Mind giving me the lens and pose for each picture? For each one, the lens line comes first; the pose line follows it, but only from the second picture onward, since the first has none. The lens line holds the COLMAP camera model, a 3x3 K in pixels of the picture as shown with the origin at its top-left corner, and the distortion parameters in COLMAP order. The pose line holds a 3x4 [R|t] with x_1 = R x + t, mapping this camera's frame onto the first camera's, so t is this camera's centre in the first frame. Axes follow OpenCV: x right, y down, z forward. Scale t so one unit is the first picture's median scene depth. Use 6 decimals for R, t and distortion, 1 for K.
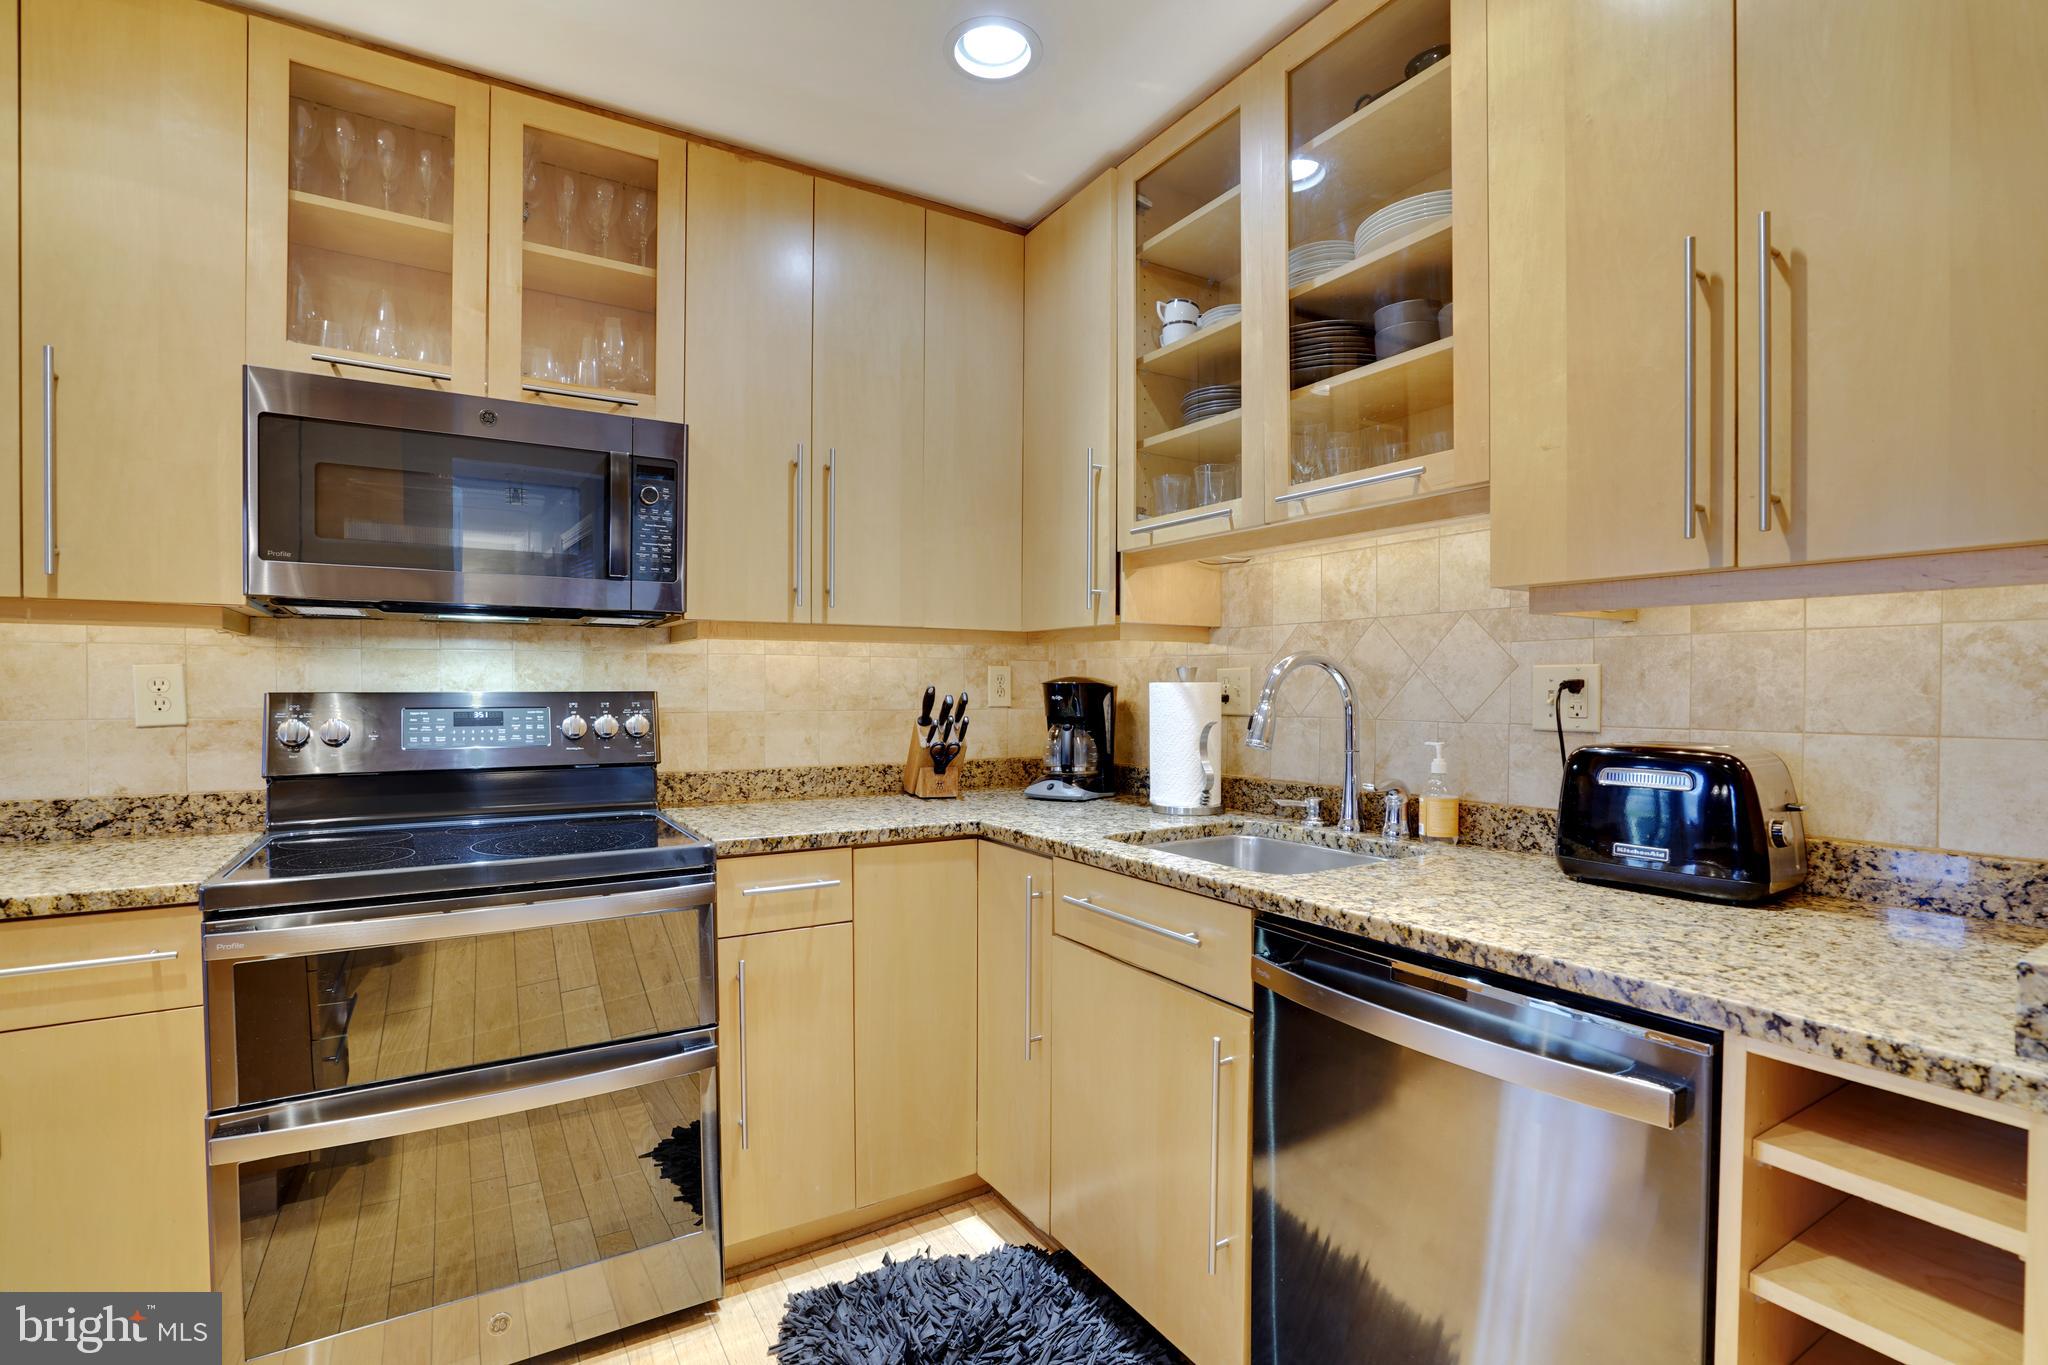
lens RADIAL K [[944.1, 0, 1022.5], [0, 944.1, 689.9], [0, 0, 1]] dist [-0.034913, 0.009058]
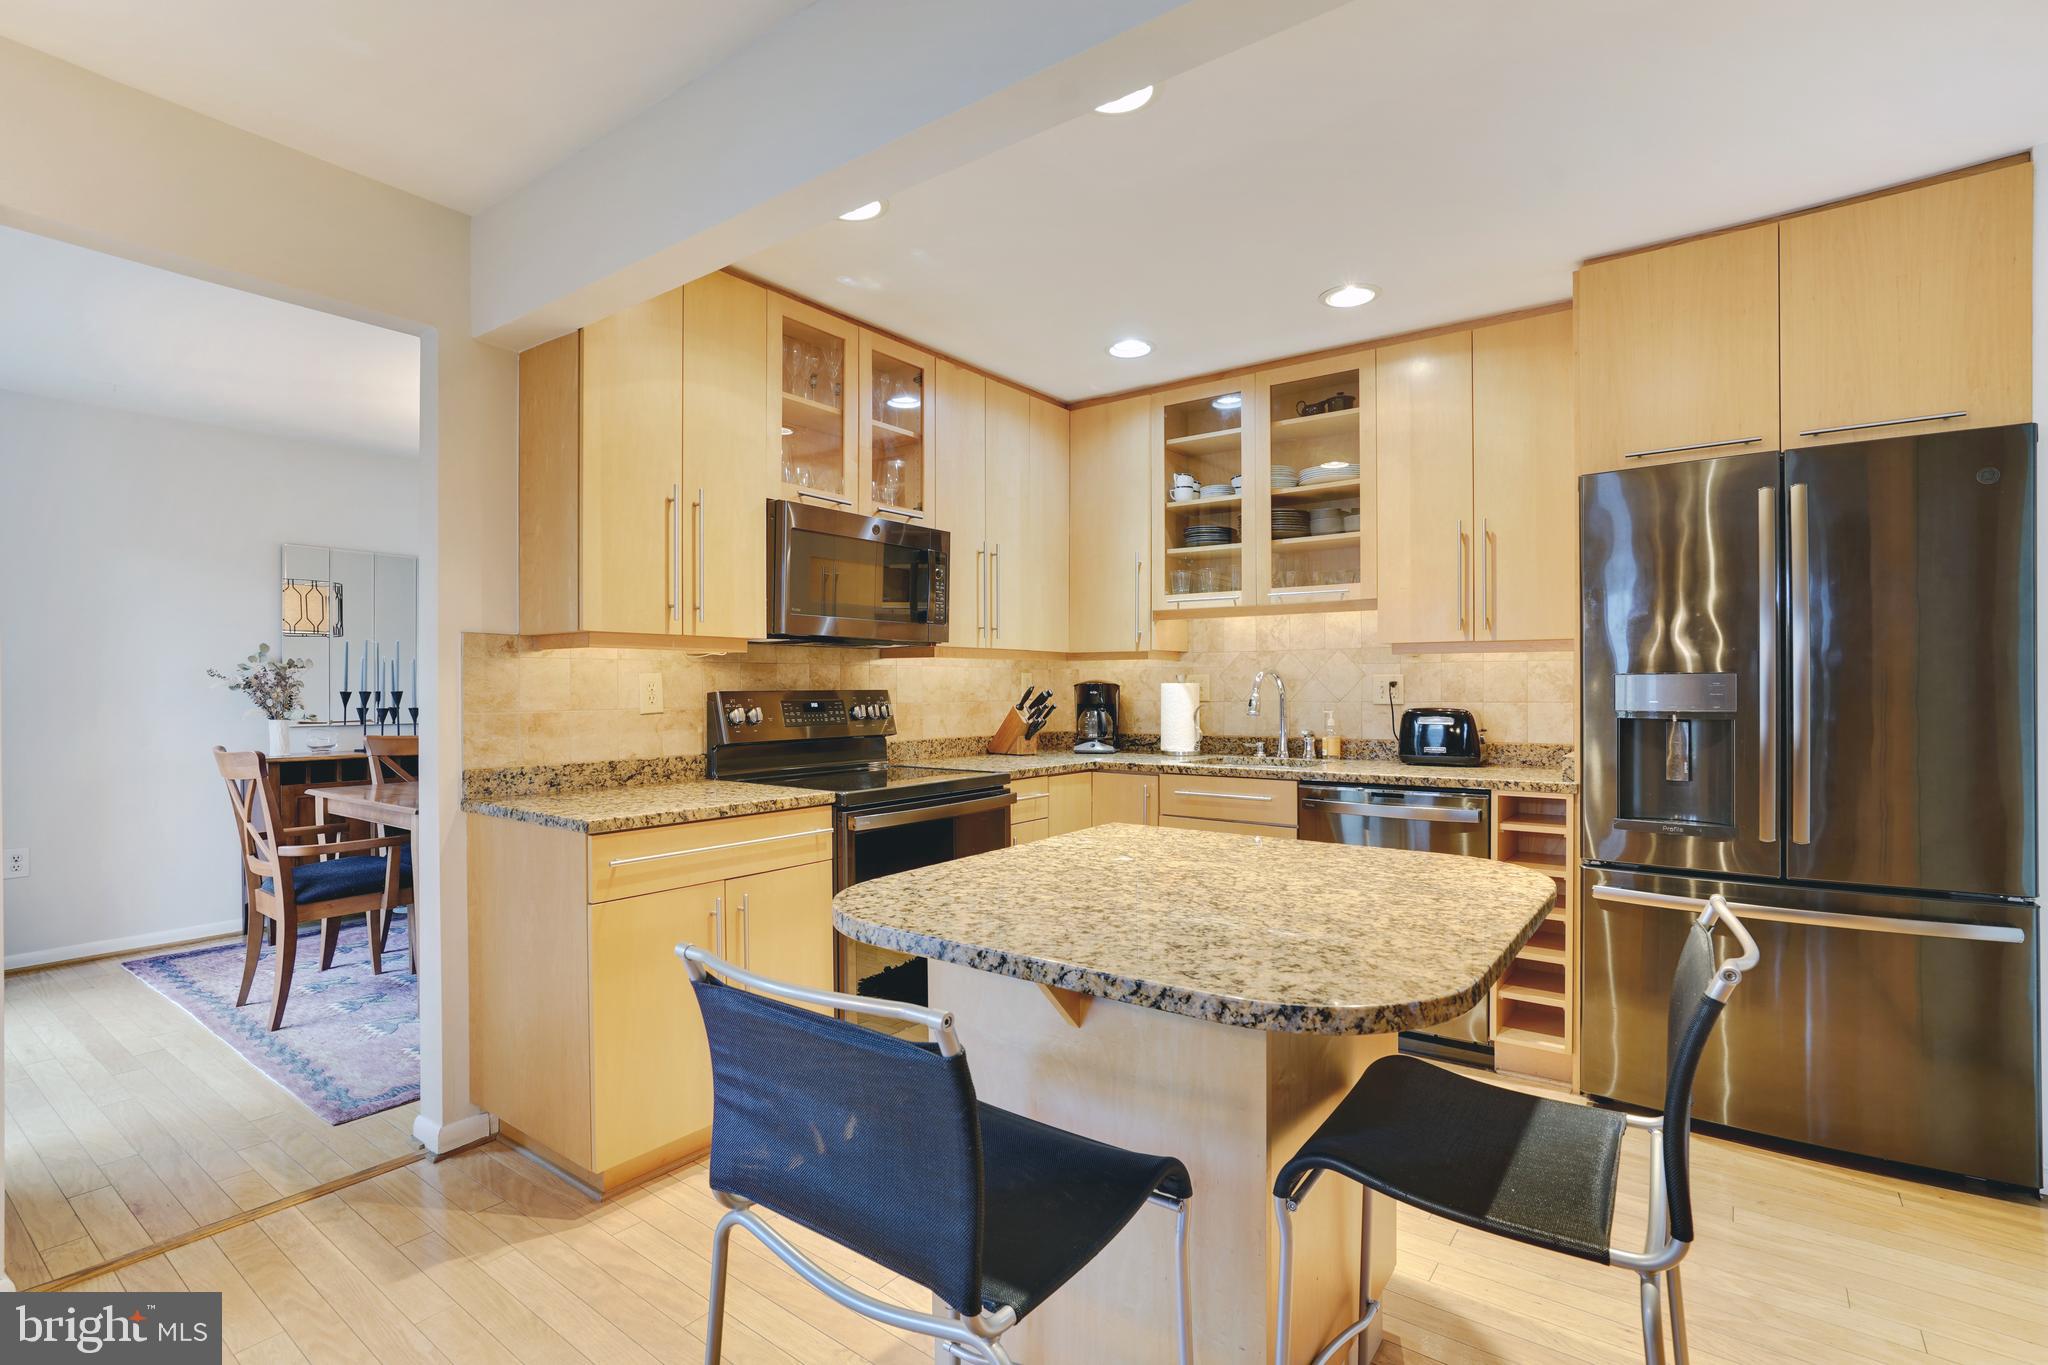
lens RADIAL K [[944.1, 0, 1028.7], [0, 944.1, 683.3], [0, 0, 1]] dist [-0.034913, 0.009058]
pose [[0.930874, -0.003048, 0.365329, -0.905854], [0.005806, 0.999962, -0.006450, 0.002499], [-0.365295, 0.008126, 0.930856, -0.680893]]
